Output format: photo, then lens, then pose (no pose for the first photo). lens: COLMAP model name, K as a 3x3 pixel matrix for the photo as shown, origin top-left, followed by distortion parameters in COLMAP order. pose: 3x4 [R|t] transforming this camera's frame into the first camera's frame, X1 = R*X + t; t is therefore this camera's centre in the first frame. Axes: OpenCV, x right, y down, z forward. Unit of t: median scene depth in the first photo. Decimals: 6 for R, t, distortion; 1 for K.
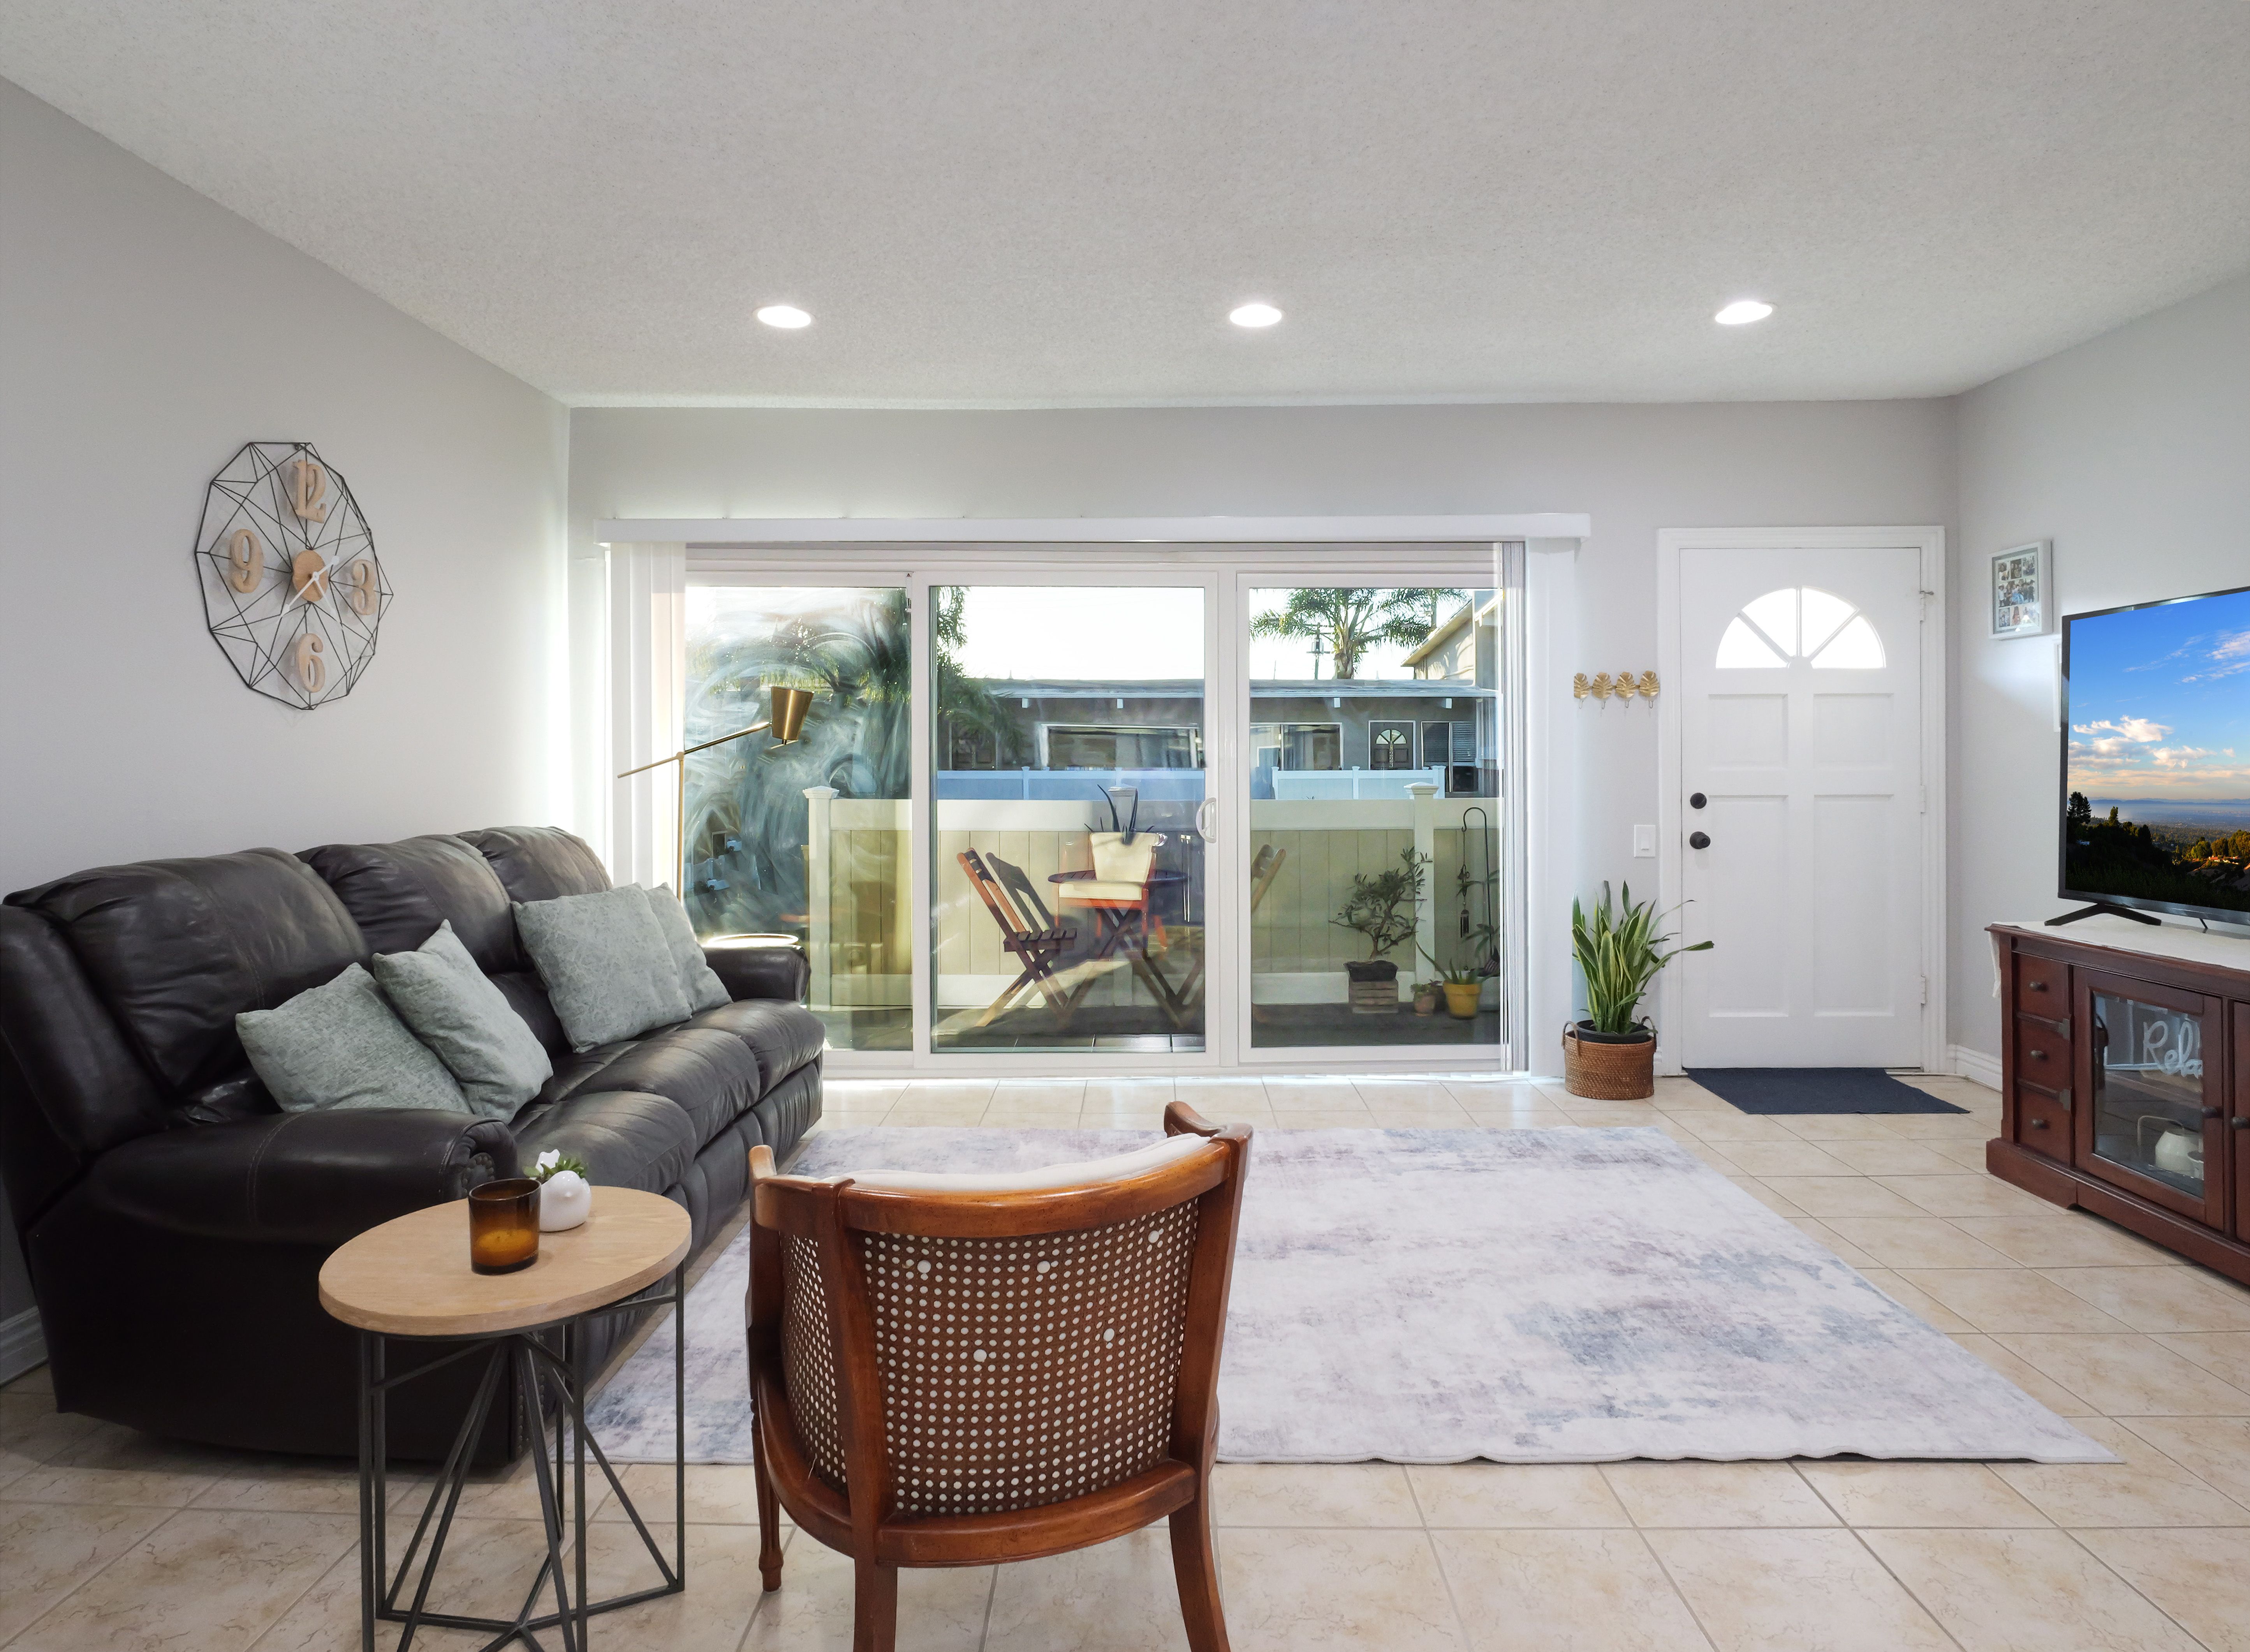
lens RADIAL K [[1228.9, 0, 1127.5], [0, 1228.9, 763.0], [0, 0, 1]] dist [0.000403, -0.000788]
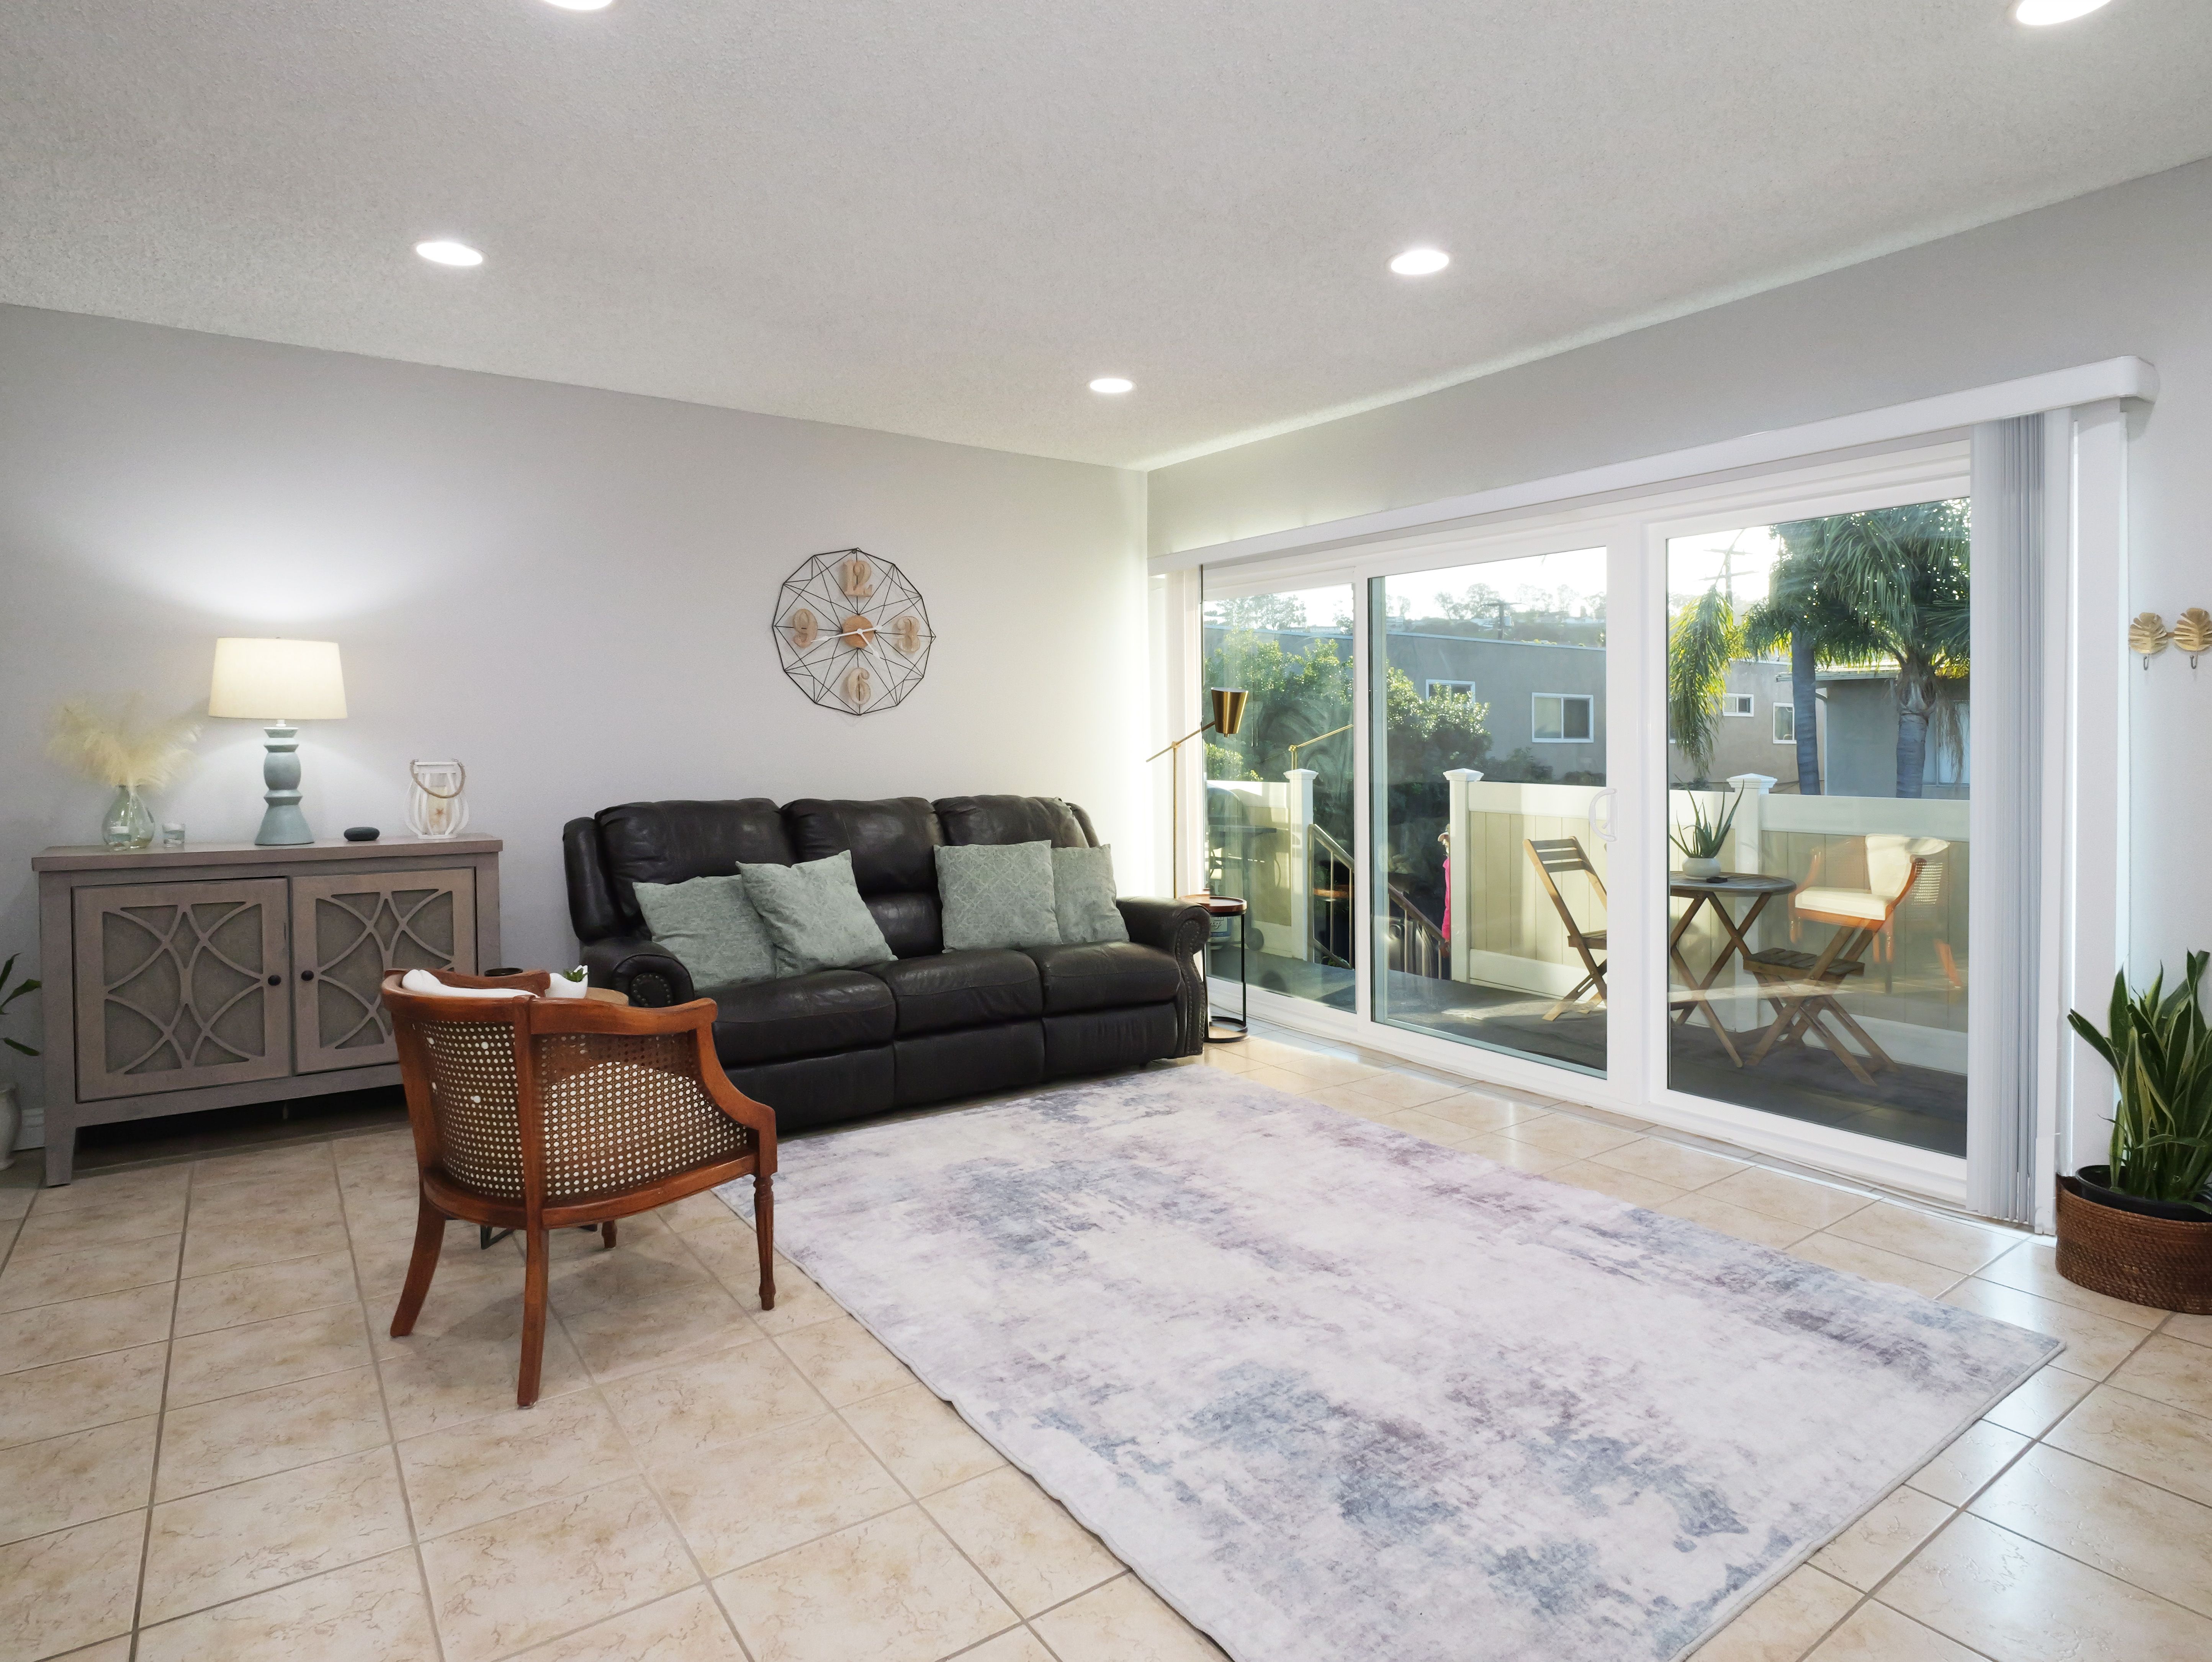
lens RADIAL K [[1178.6, 0, 1116.4], [0, 1178.6, 804.1], [0, 0, 1]] dist [-0.006132, -0.001615]
pose [[0.607556, 0.041727, -0.793180, 0.806616], [-0.005973, 0.998831, 0.047970, -0.004001], [0.794254, -0.024407, 0.607095, 0.350570]]
